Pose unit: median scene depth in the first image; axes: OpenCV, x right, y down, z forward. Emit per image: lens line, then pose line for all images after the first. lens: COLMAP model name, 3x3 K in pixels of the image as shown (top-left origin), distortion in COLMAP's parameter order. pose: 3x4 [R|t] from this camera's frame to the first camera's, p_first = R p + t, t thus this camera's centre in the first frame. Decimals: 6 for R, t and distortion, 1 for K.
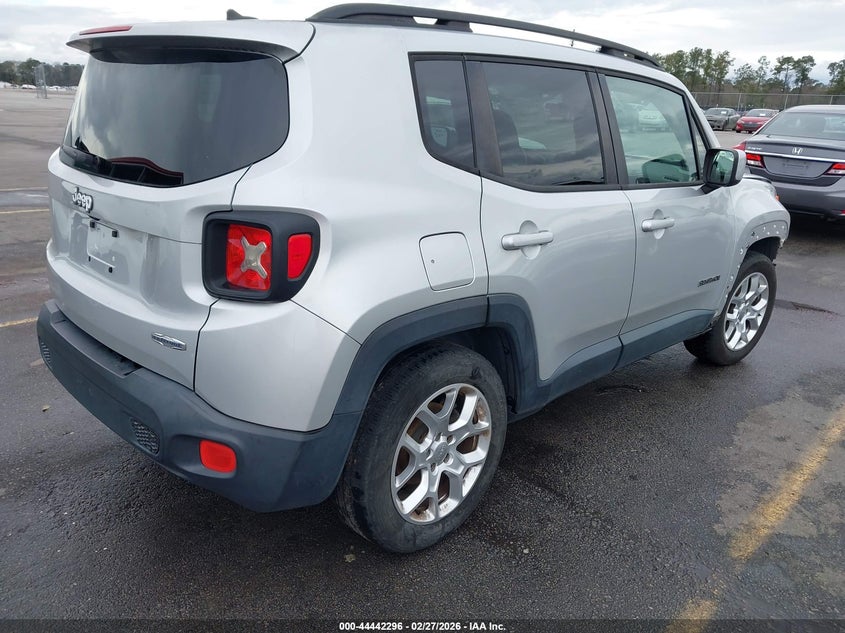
lens RADIAL K [[670.8, 0, 422.5], [0, 670.8, 316.5], [0, 0, 1]] dist [0.013525, -0.041729]
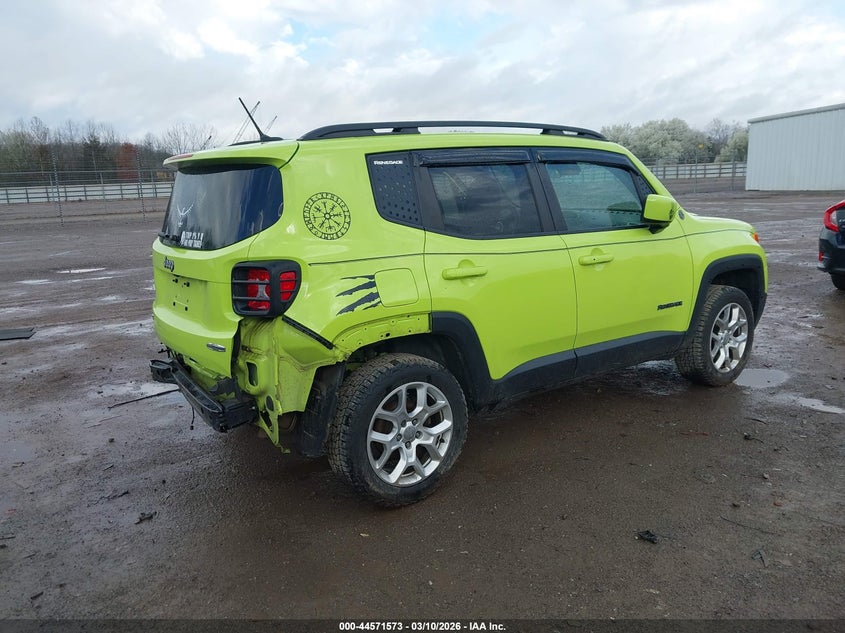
lens RADIAL K [[670.8, 0, 422.5], [0, 670.8, 316.5], [0, 0, 1]] dist [0.013525, -0.041729]
pose [[0.985350, -0.054156, -0.161719, 0.296682], [0.036444, 0.993203, -0.110544, 0.131136], [0.166607, 0.103031, 0.980626, -0.386536]]
